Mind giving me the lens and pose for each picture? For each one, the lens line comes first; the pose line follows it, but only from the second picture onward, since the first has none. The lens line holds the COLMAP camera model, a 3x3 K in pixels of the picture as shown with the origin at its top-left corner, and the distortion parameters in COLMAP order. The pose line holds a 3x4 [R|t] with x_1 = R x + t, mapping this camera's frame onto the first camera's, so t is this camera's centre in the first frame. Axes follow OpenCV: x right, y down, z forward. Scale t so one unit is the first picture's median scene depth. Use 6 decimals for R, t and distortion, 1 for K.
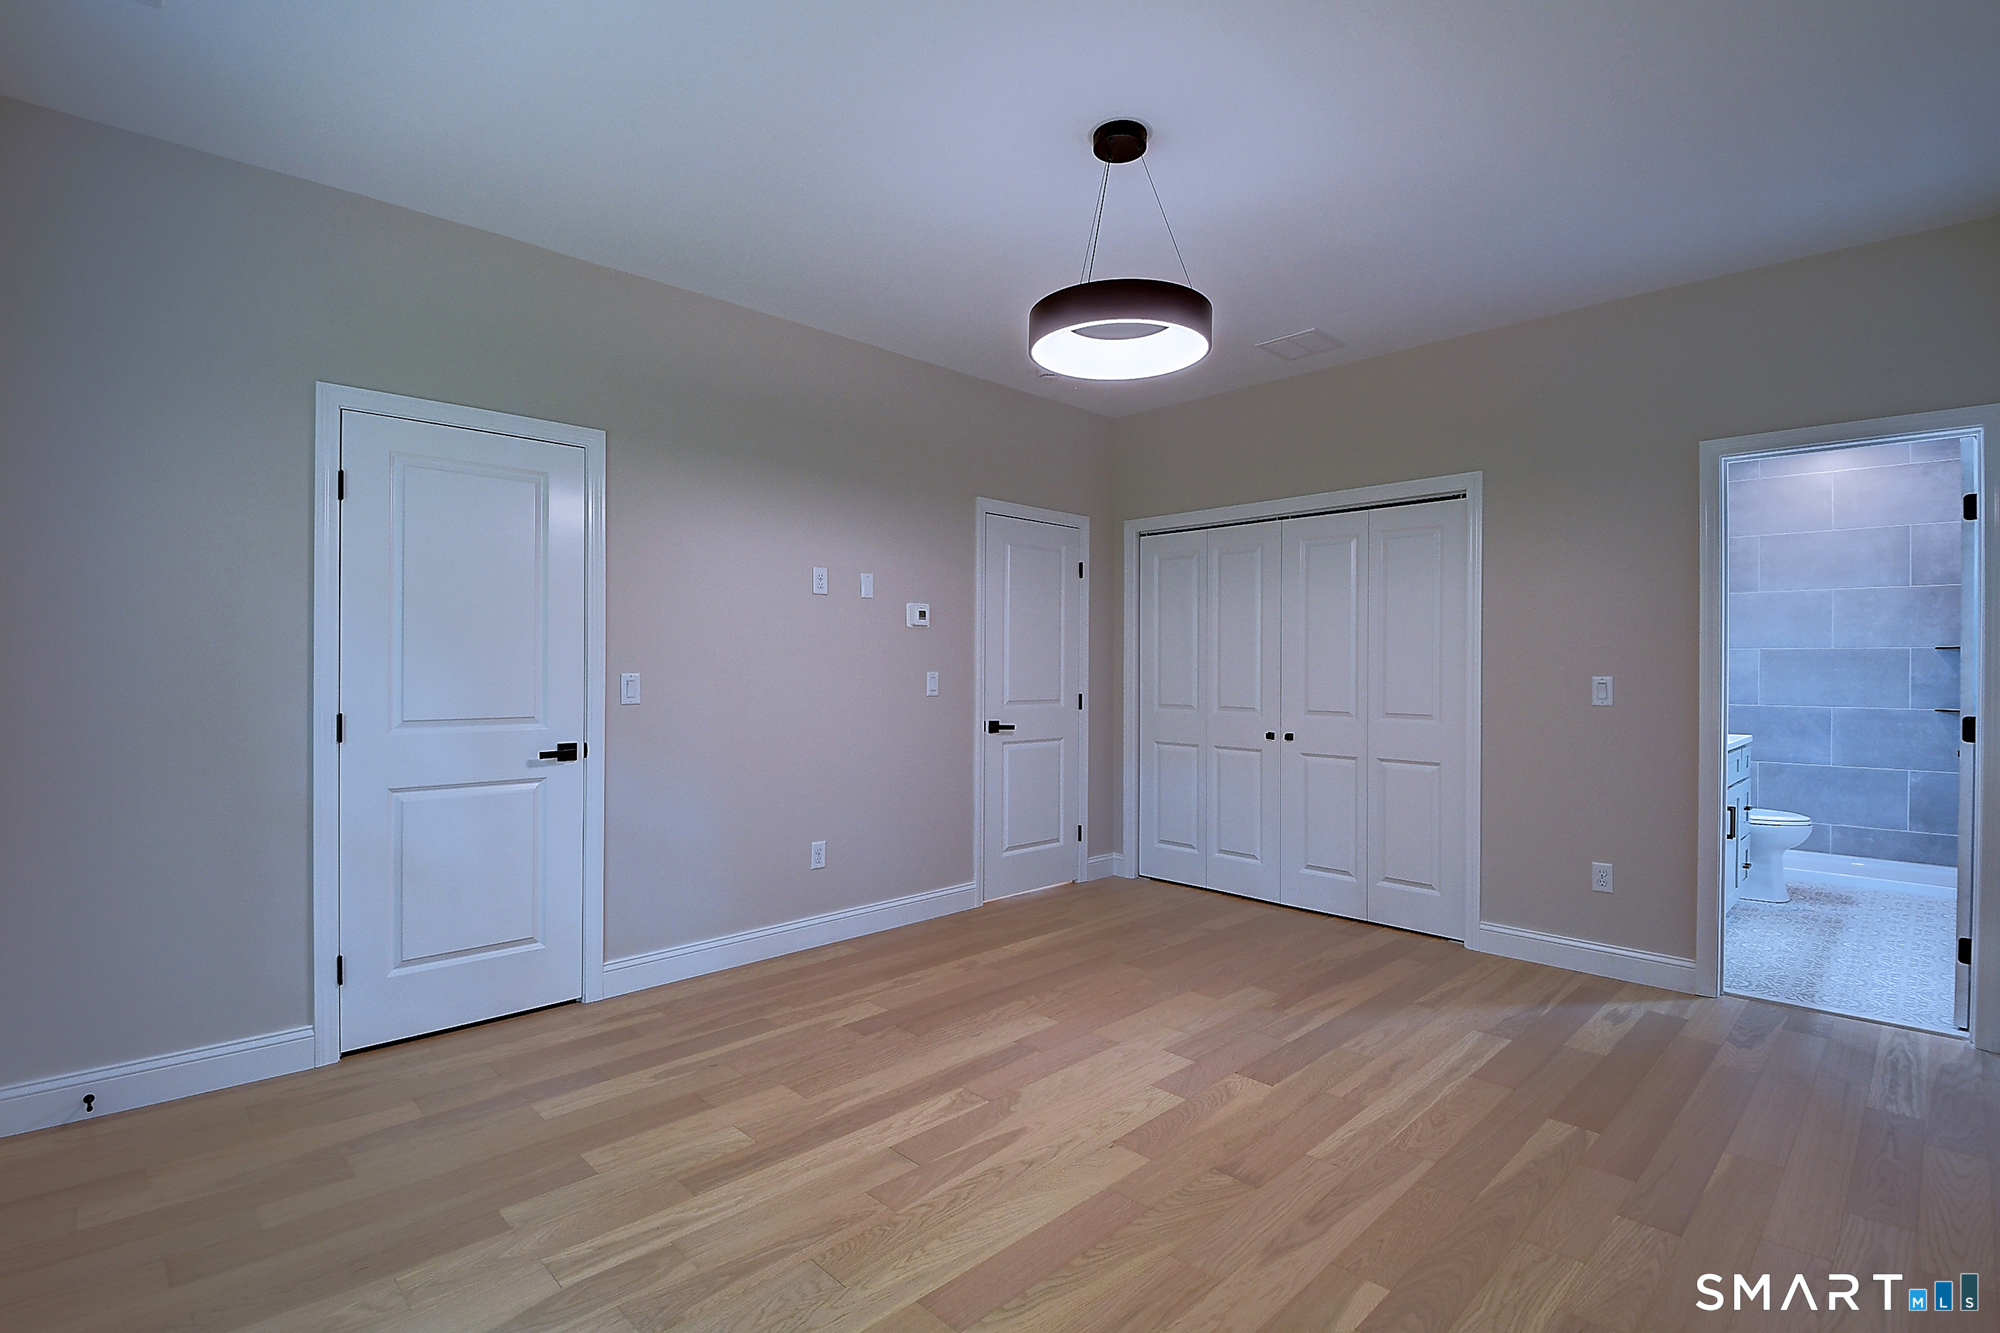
lens RADIAL K [[940.5, 0, 979.3], [0, 940.5, 670.1], [0, 0, 1]] dist [0.025892, -0.035586]
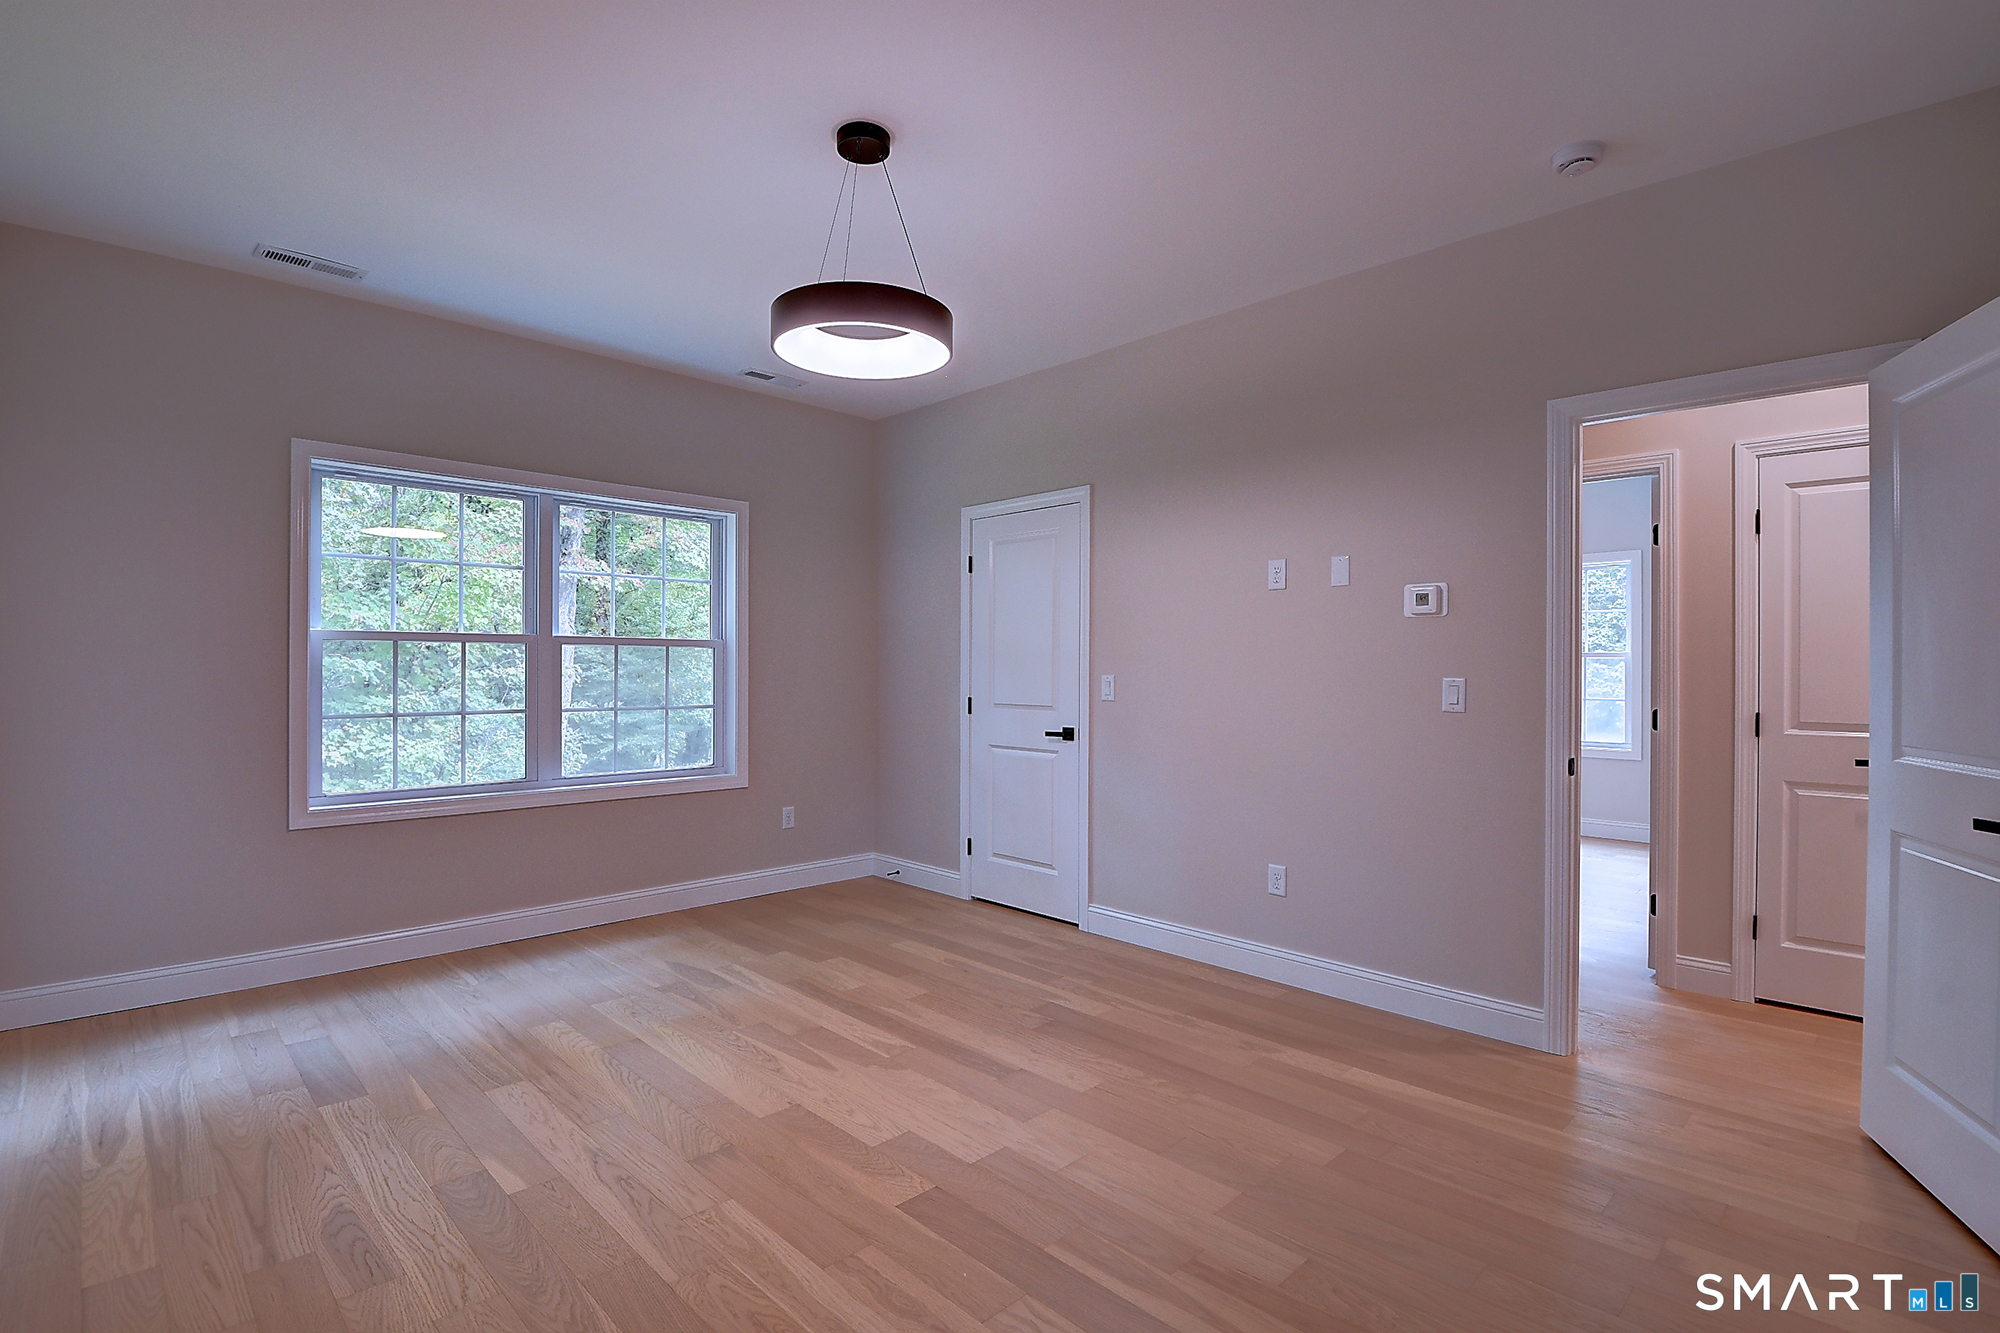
lens RADIAL K [[940.5, 0, 979.3], [0, 940.5, 670.1], [0, 0, 1]] dist [0.025892, -0.035586]
pose [[0.000187, -0.003291, -0.999995, 1.024765], [-0.007939, 0.999963, -0.003293, 0.002119], [0.999968, 0.007940, 0.000161, 1.004050]]
